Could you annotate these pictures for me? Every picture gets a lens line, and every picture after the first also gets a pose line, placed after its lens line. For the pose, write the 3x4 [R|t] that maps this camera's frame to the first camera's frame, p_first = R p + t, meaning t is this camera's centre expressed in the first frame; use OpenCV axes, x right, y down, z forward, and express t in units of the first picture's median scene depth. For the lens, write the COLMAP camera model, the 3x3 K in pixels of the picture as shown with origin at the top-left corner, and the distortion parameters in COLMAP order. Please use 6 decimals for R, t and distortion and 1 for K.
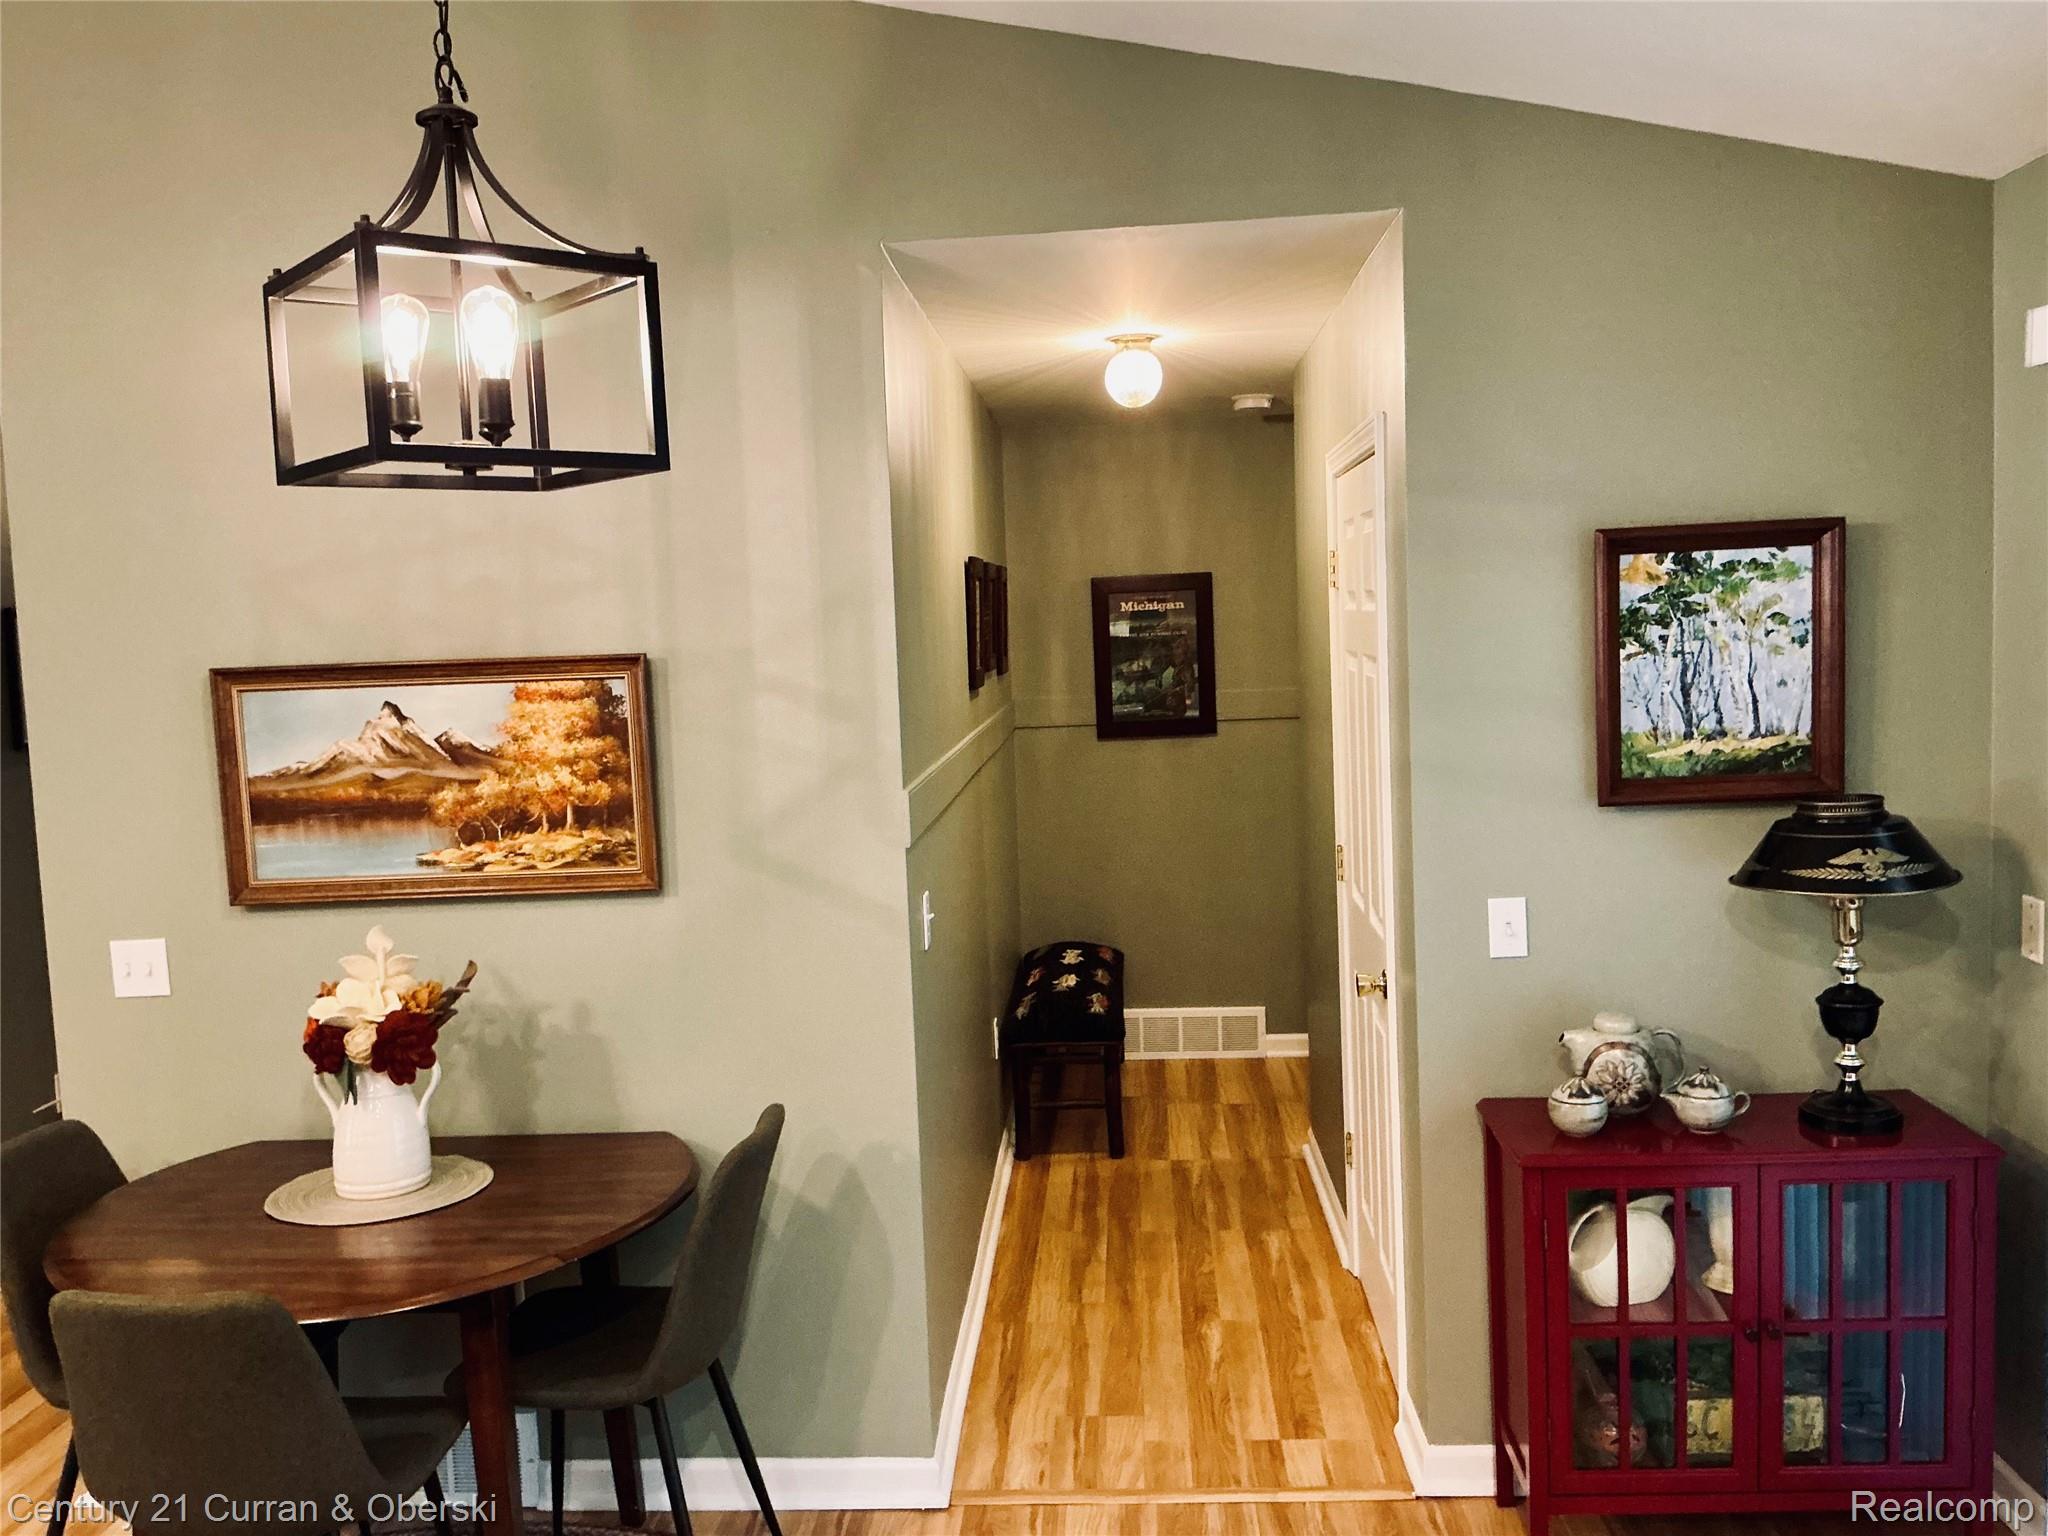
lens RADIAL K [[1702.0, 0, 1027.6], [0, 1702.0, 769.2], [0, 0, 1]] dist [0.104641, -0.215975]
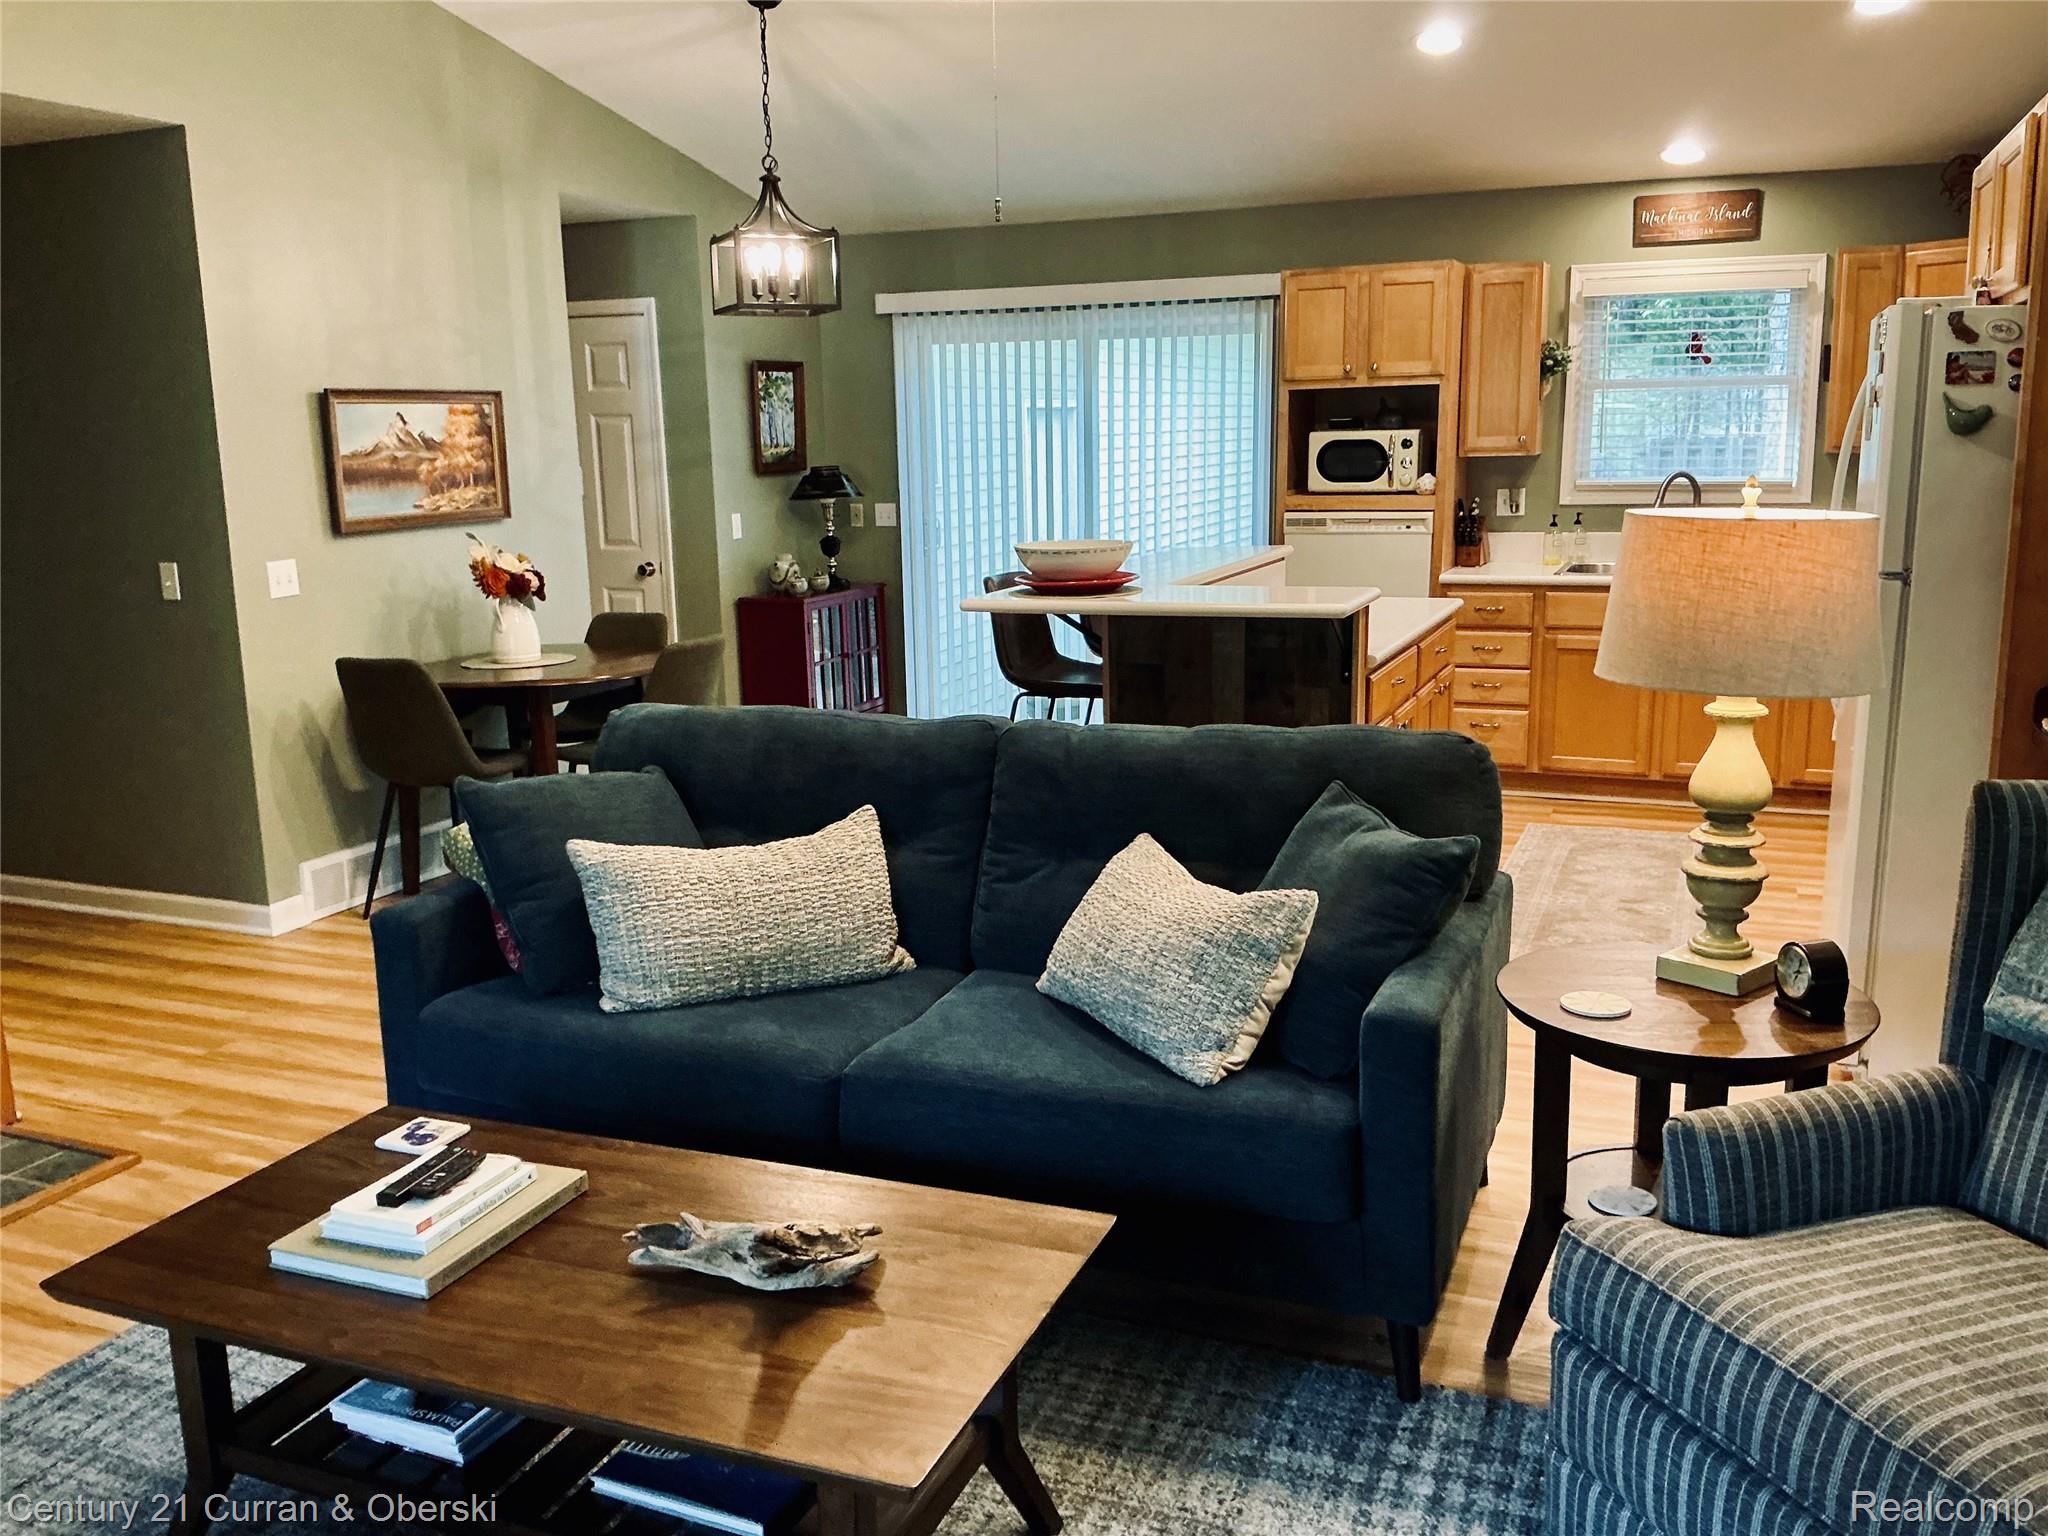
lens RADIAL K [[1702.0, 0, 1014.4], [0, 1702.0, 768.5], [0, 0, 1]] dist [0.104641, -0.215975]
pose [[0.332565, -0.155303, 0.930205, -1.848779], [0.087666, 0.987168, 0.133471, 0.139563], [-0.938997, 0.037160, 0.341912, -0.172841]]
